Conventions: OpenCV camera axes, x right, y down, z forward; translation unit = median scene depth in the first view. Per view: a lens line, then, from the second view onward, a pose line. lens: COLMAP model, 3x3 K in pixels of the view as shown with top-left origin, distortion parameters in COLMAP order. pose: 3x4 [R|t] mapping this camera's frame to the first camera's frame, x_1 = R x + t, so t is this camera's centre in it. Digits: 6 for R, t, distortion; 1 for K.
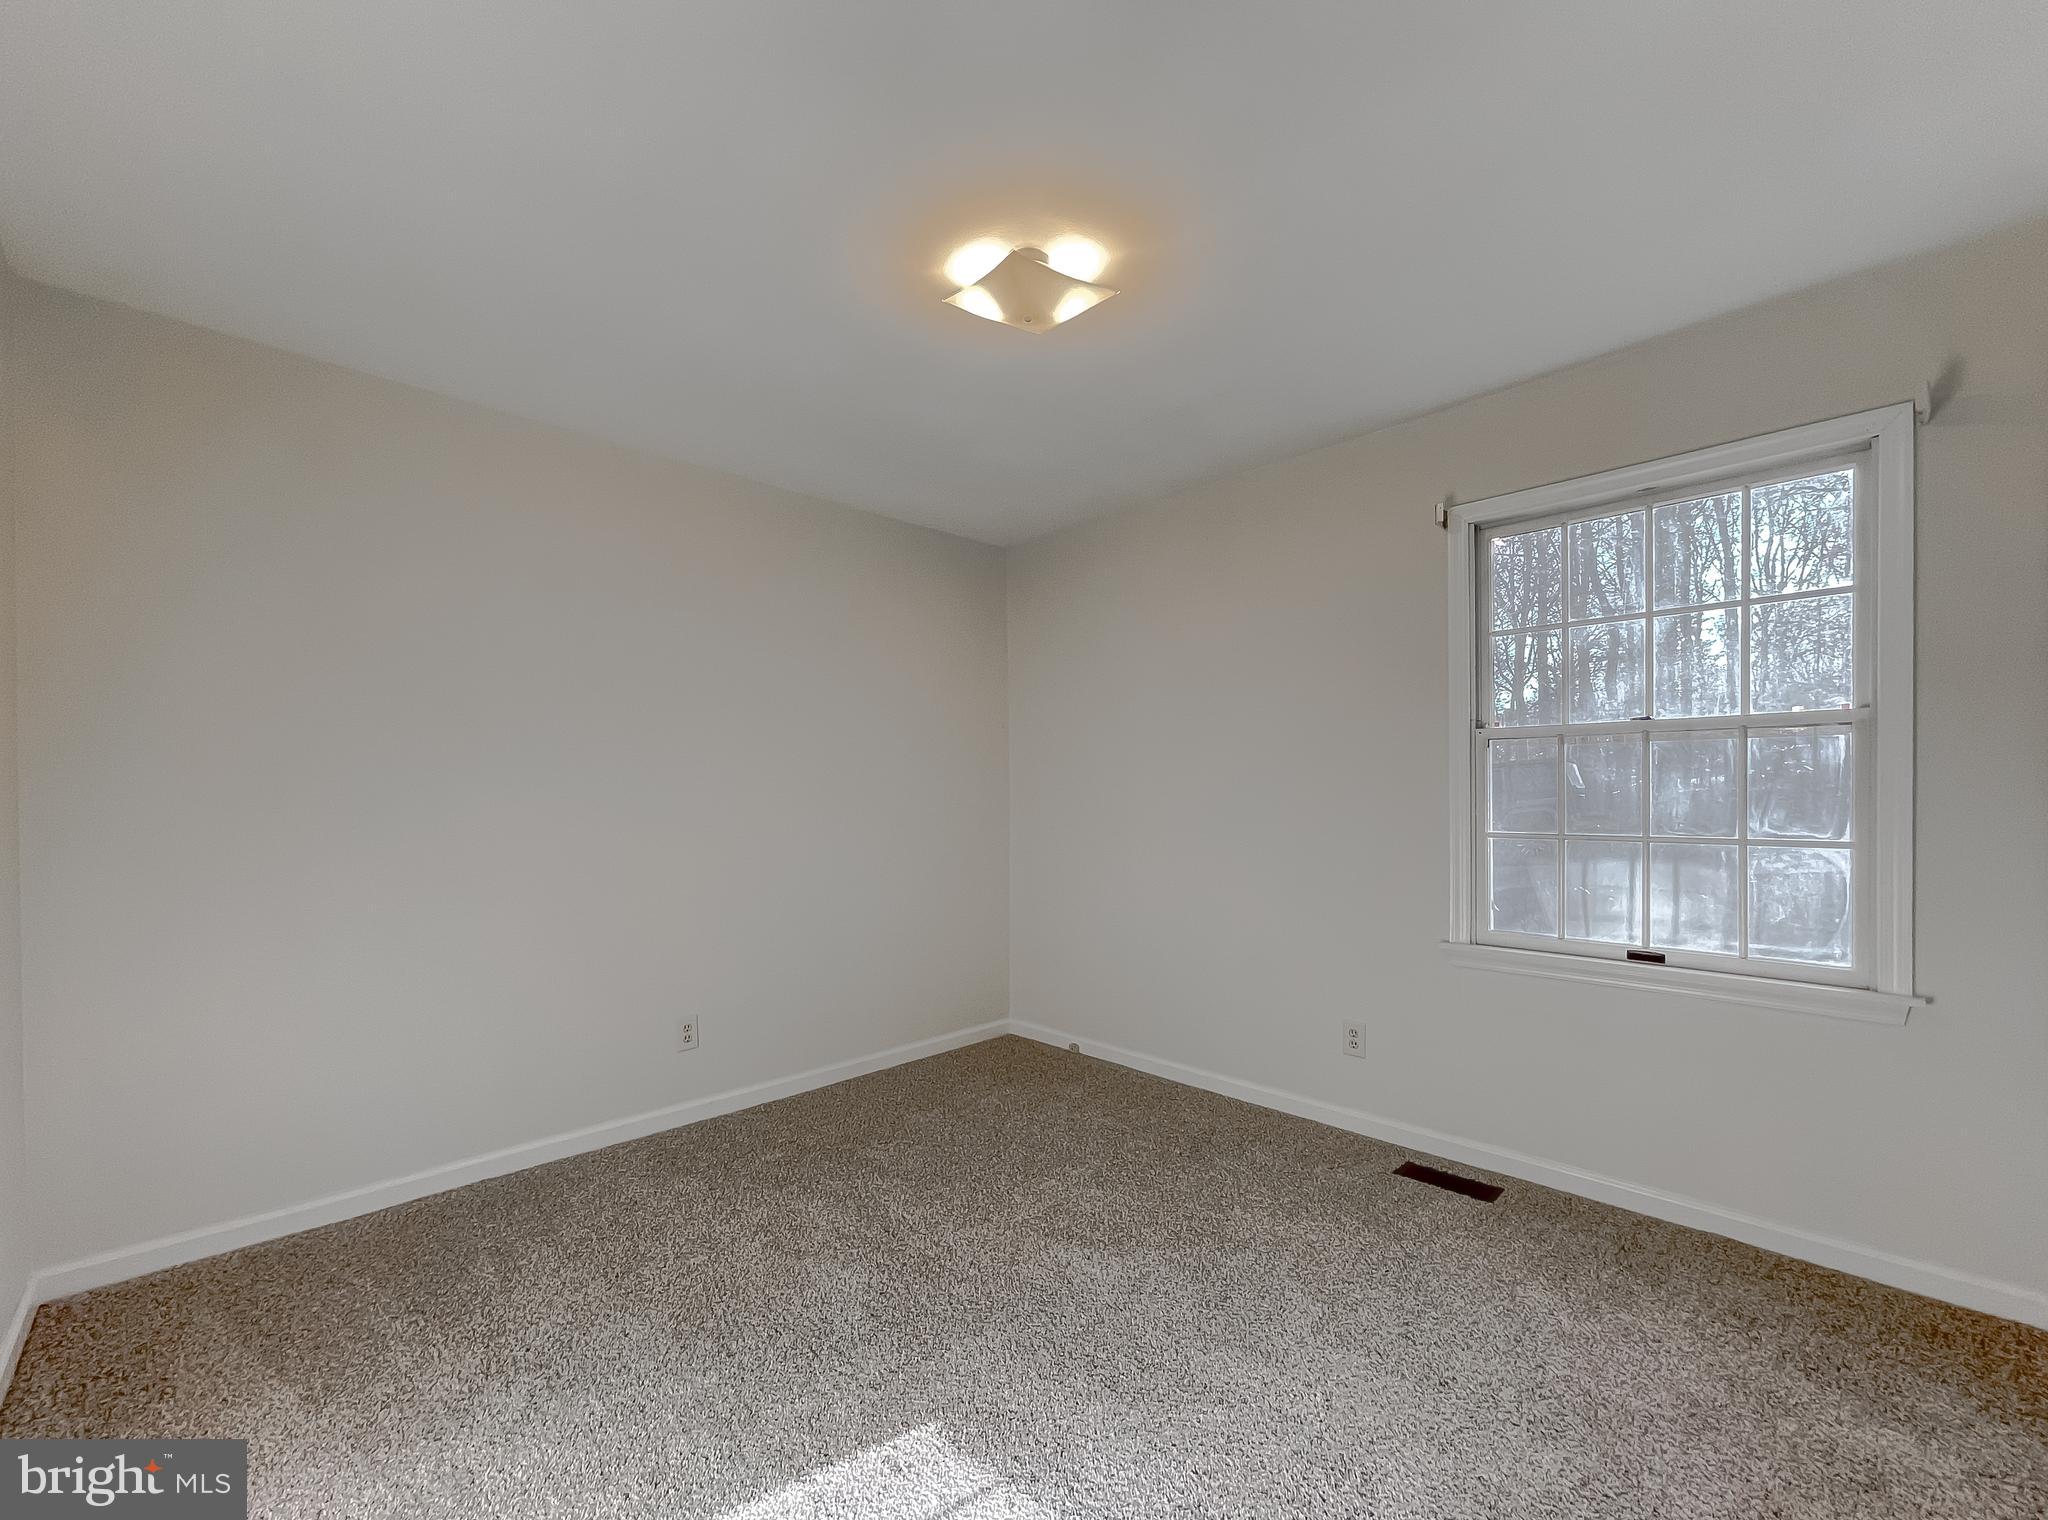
lens RADIAL K [[862.2, 0, 1022.0], [0, 862.2, 800.1], [0, 0, 1]] dist [0.000275, -0.006680]
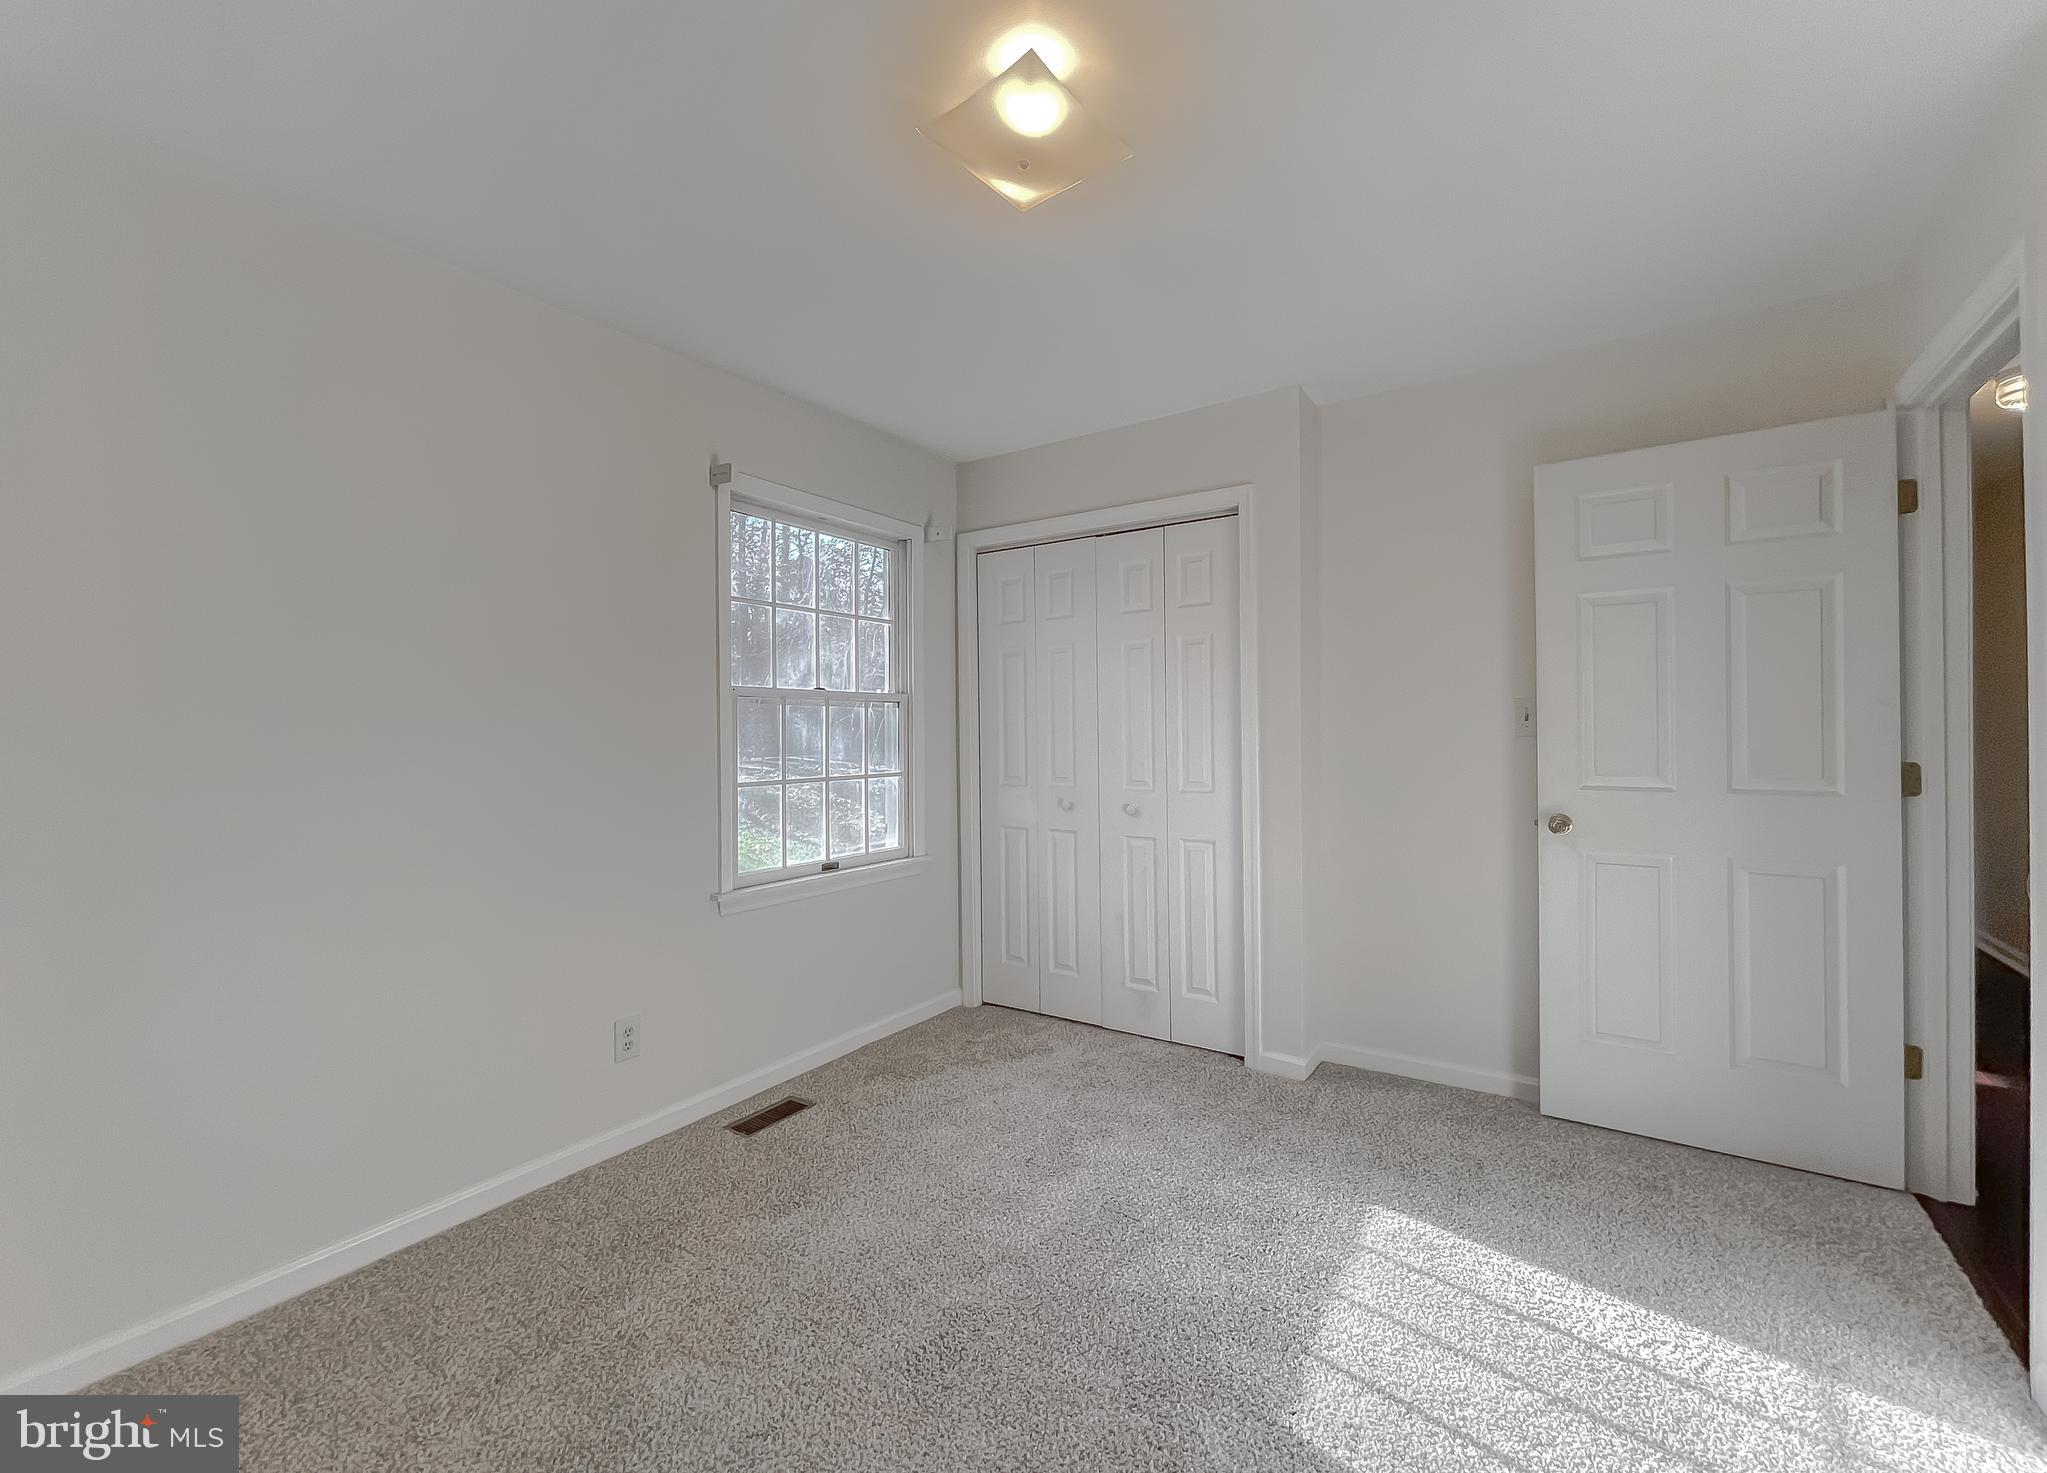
lens RADIAL K [[862.2, 0, 1023.5], [0, 862.2, 736.5], [0, 0, 1]] dist [0.000943, 0.000282]
pose [[-0.209658, 0.001240, 0.977774, -0.680535], [0.018579, 0.999824, 0.002715, -0.019719], [-0.977598, 0.018736, -0.209644, 1.024926]]
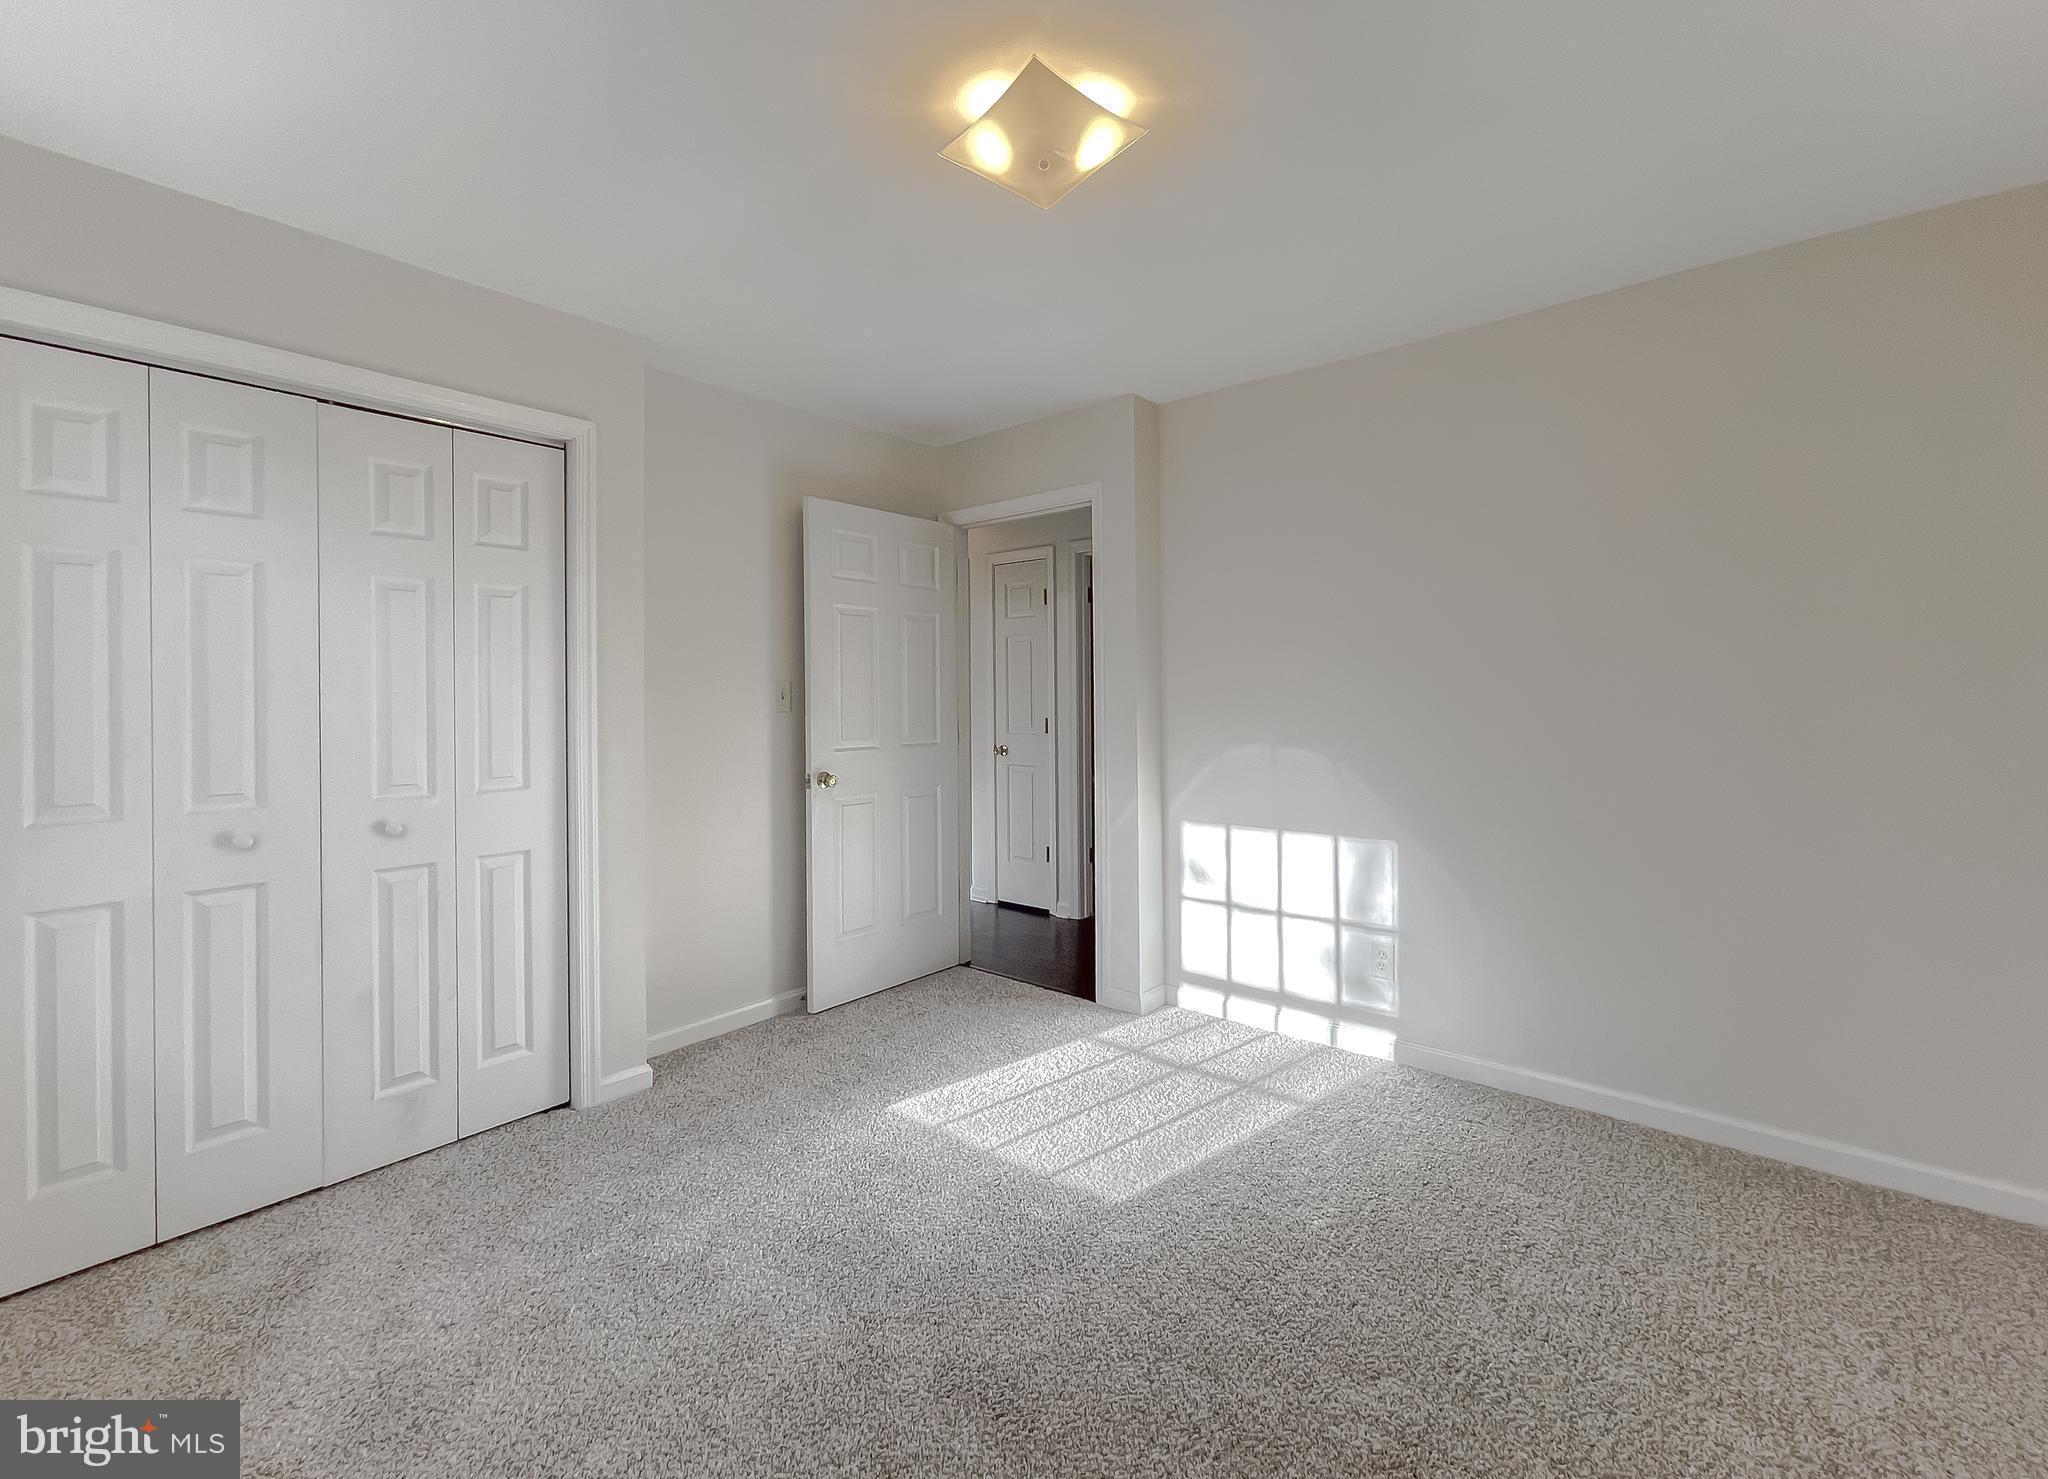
lens RADIAL K [[874.8, 0, 1025.4], [0, 874.8, 699.9], [0, 0, 1]] dist [0.001851, 0.000213]
pose [[-0.994253, 0.012099, -0.106373, 0.111516], [0.010488, 0.999822, 0.015689, -0.044142], [0.106544, 0.014484, -0.994202, 1.616668]]
